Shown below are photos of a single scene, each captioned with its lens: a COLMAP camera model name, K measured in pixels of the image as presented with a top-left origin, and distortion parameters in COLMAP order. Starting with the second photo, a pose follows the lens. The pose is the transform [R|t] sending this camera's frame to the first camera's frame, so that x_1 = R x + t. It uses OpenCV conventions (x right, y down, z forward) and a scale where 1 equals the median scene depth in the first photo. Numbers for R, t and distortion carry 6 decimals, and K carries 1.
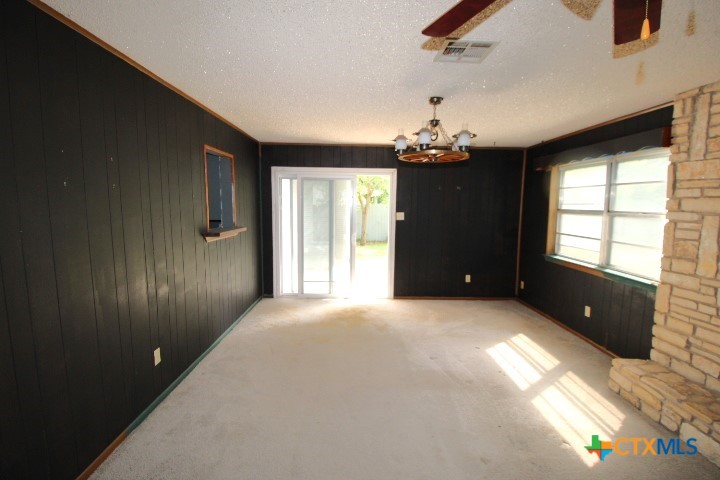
lens RADIAL K [[344.7, 0, 360.7], [0, 344.7, 242.1], [0, 0, 1]] dist [-0.003901, -0.001104]
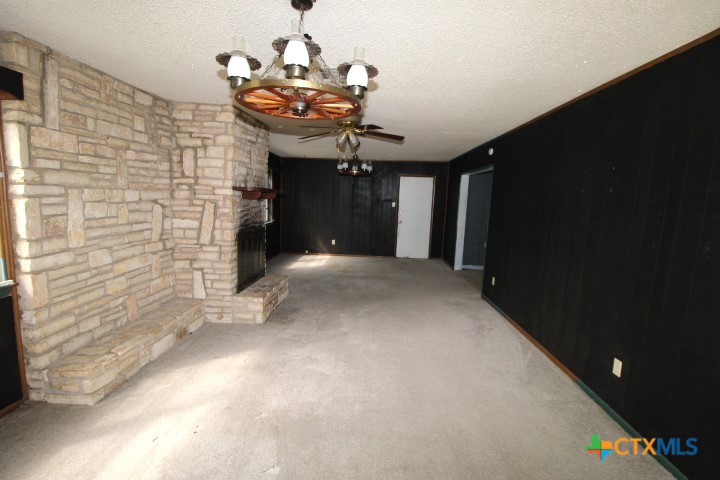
lens RADIAL K [[344.7, 0, 358.7], [0, 344.7, 237.8], [0, 0, 1]] dist [-0.003901, -0.001104]
pose [[-0.997287, -0.057593, 0.045844, 0.094642], [-0.045287, 0.971014, 0.234691, -0.204002], [-0.058032, 0.231979, -0.970988, 1.880380]]
